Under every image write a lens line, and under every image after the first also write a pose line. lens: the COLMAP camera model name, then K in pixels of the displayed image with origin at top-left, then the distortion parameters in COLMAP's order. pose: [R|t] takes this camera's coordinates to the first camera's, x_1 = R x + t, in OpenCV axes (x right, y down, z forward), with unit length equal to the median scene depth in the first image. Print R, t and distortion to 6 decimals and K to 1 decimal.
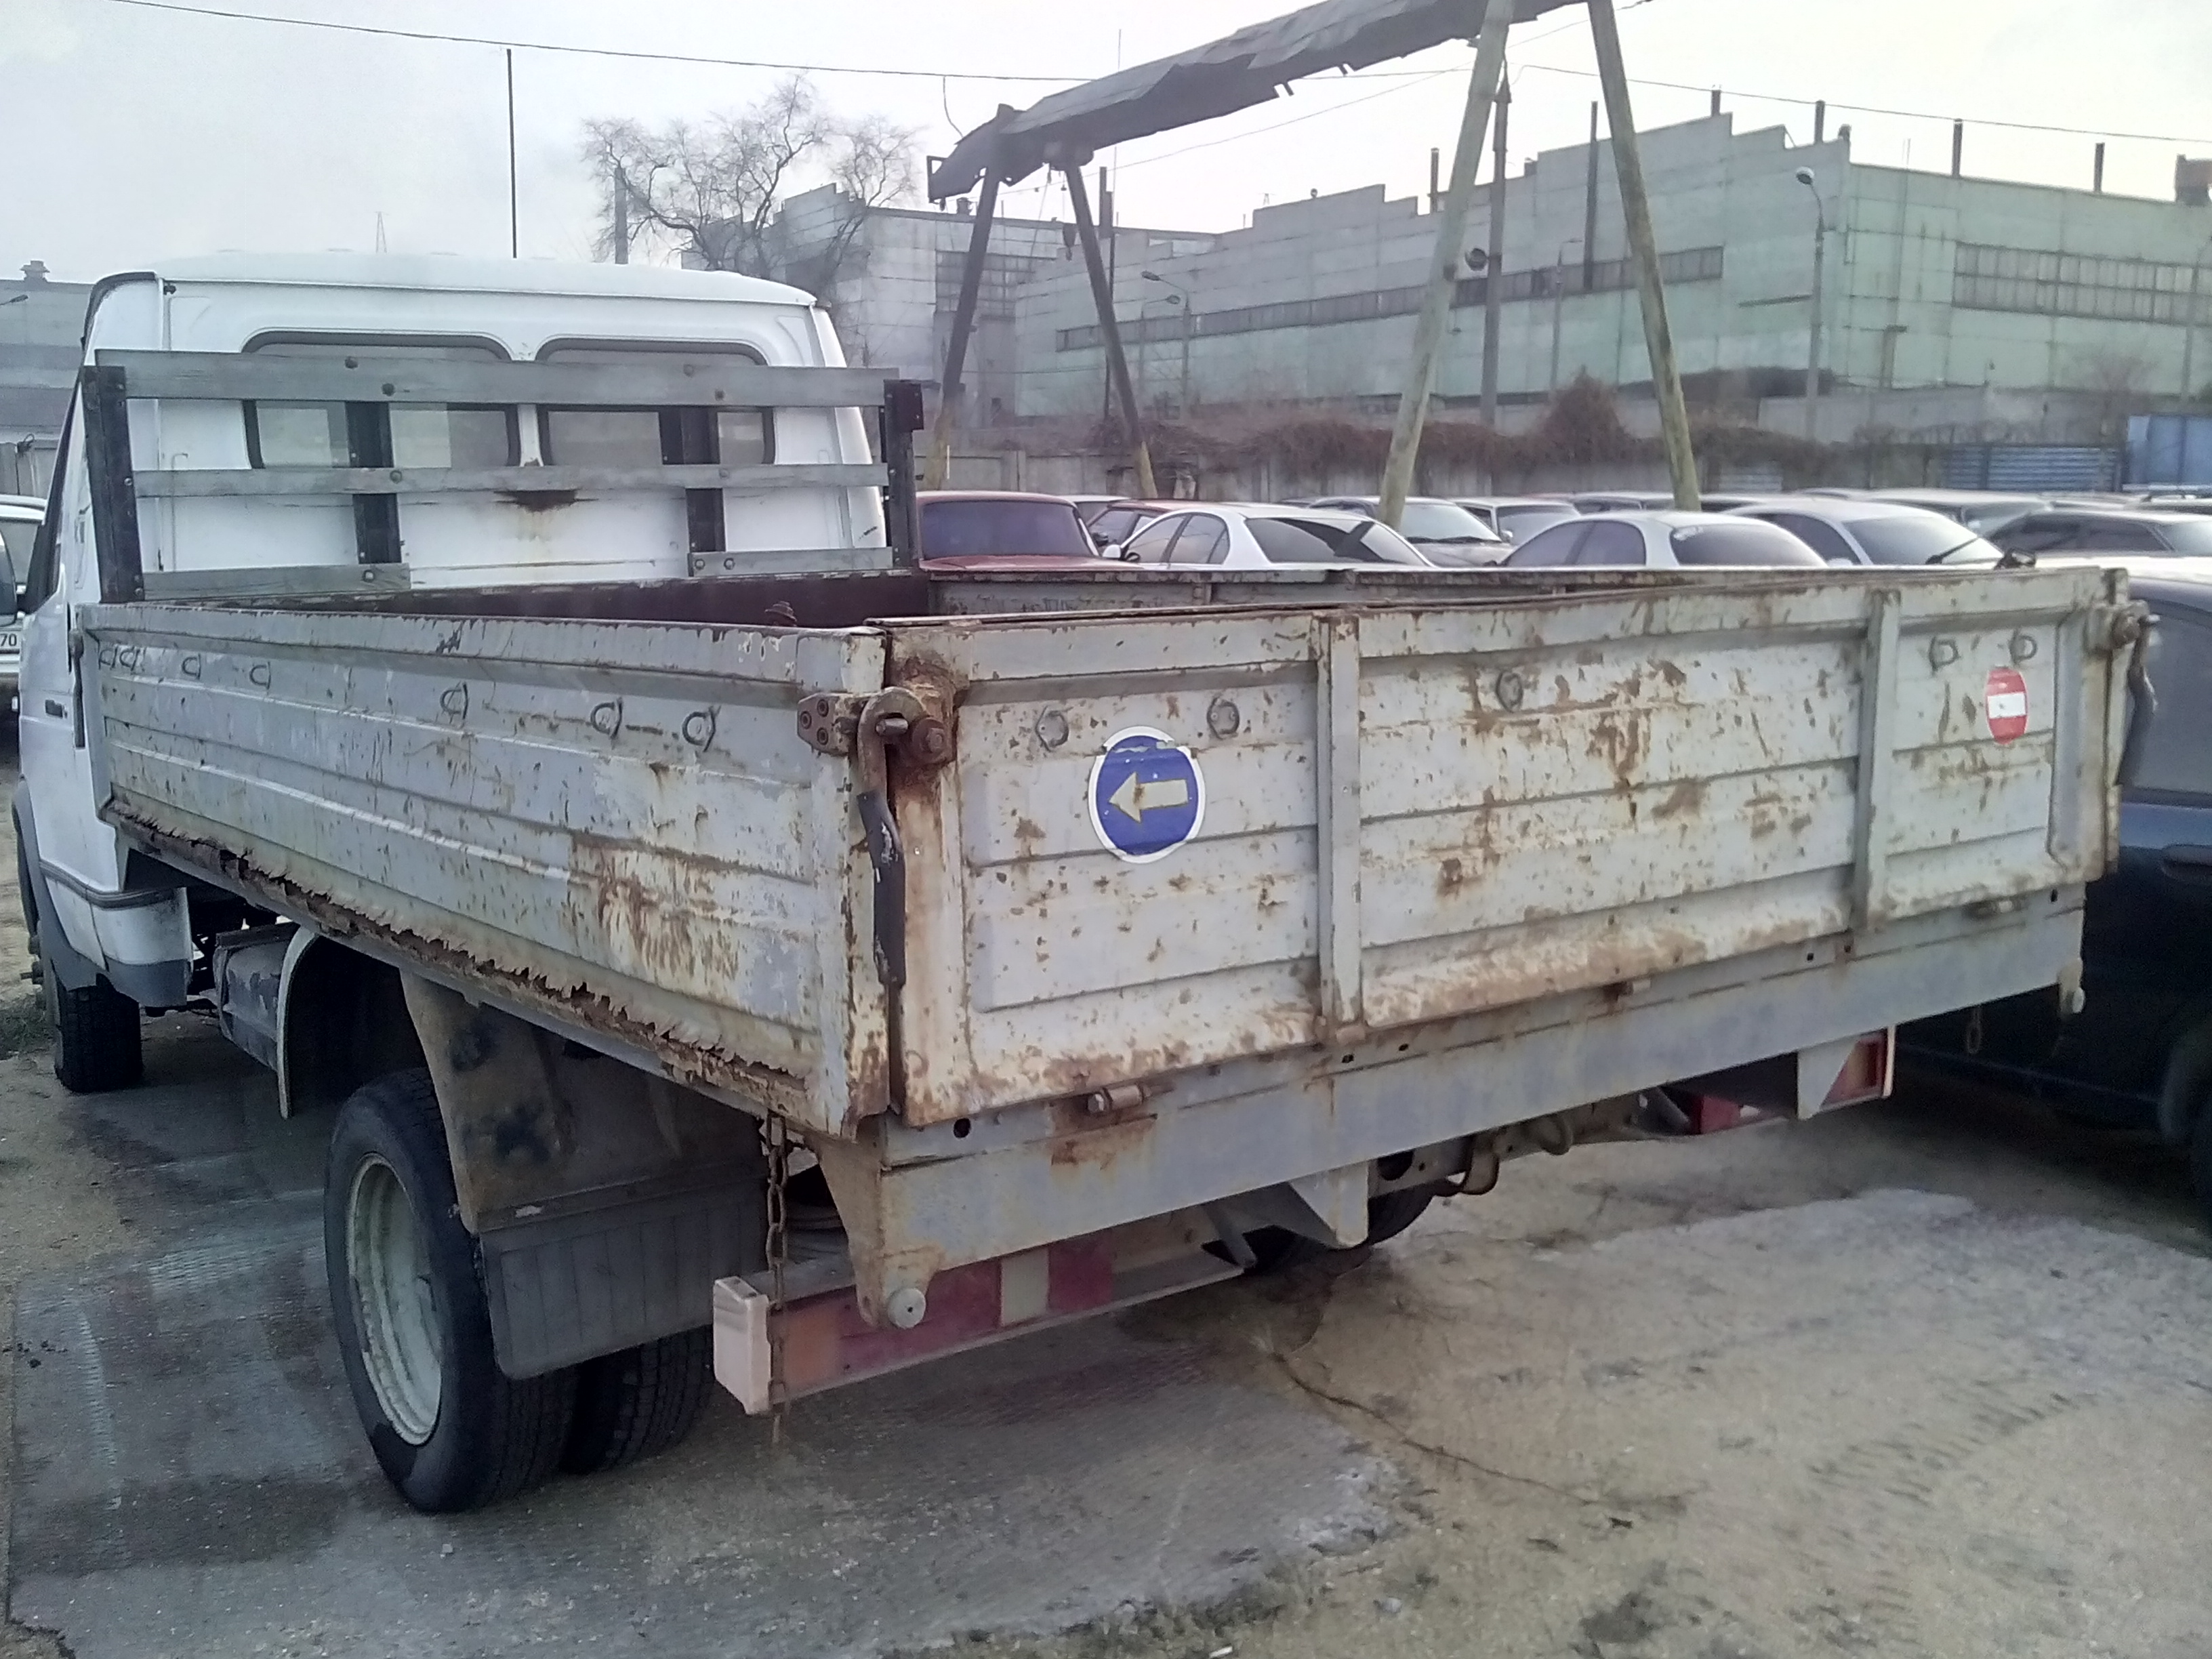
lens RADIAL K [[2100.8, 0, 1106.0], [0, 2100.8, 829.5], [0, 0, 1]] dist [0.110797, -0.304926]
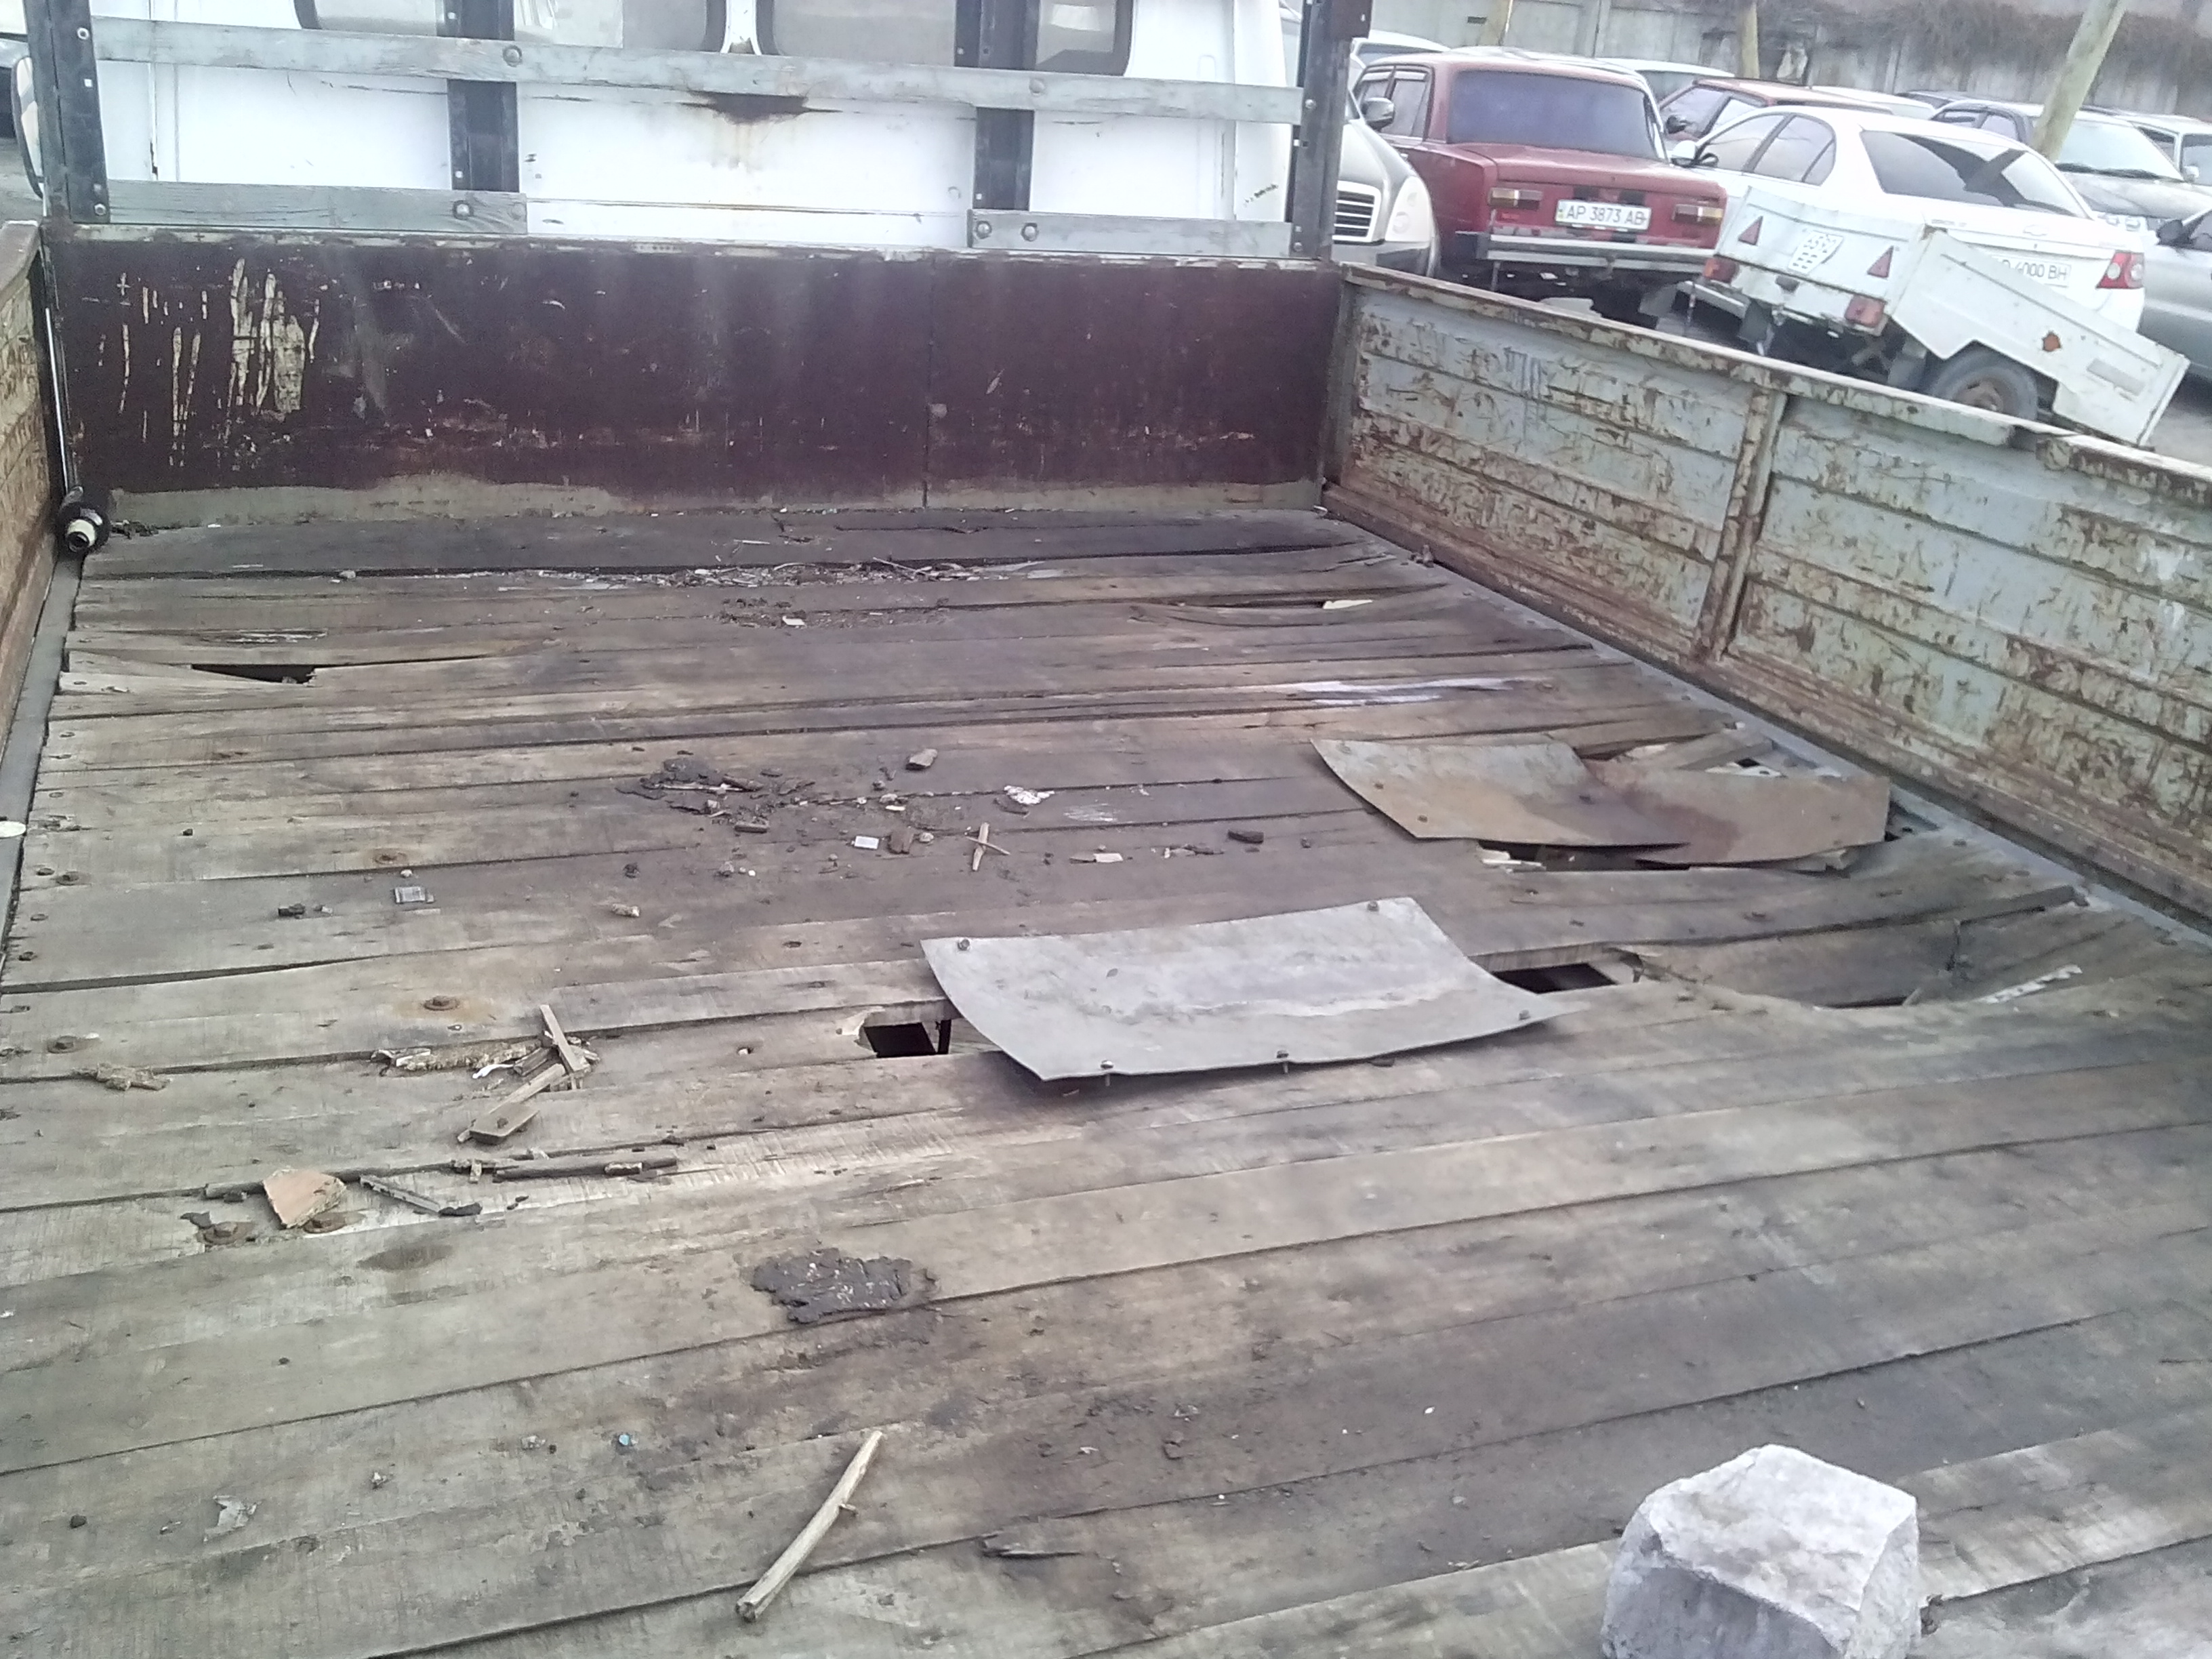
lens RADIAL K [[2124.8, 0, 1106.0], [0, 2124.8, 829.5], [0, 0, 1]] dist [0.019421, -0.026396]
pose [[0.962588, 0.176769, -0.205369, 0.011992], [-0.130787, 0.966872, 0.219209, -0.105826], [0.237315, -0.184149, 0.953819, 0.388825]]
